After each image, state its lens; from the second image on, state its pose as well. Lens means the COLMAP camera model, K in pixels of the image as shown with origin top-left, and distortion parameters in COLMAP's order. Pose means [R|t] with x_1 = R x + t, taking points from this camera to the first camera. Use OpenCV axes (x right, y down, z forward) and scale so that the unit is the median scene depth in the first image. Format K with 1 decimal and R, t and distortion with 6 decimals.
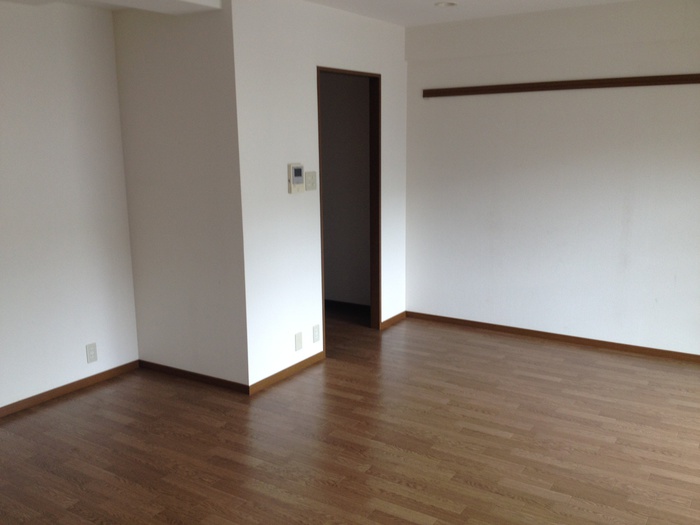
lens RADIAL K [[655.8, 0, 346.1], [0, 655.8, 260.7], [0, 0, 1]] dist [-0.003881, 0.000000]
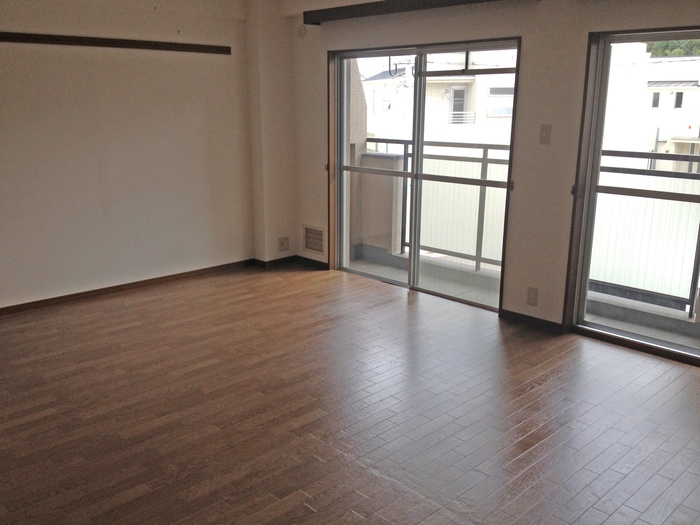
lens RADIAL K [[655.8, 0, 346.5], [0, 655.8, 262.6], [0, 0, 1]] dist [-0.003881, 0.000000]
pose [[0.237525, -0.232730, 0.943090, -0.590471], [0.169350, 0.965928, 0.195714, -0.071047], [-0.956505, 0.113225, 0.268845, 0.347338]]
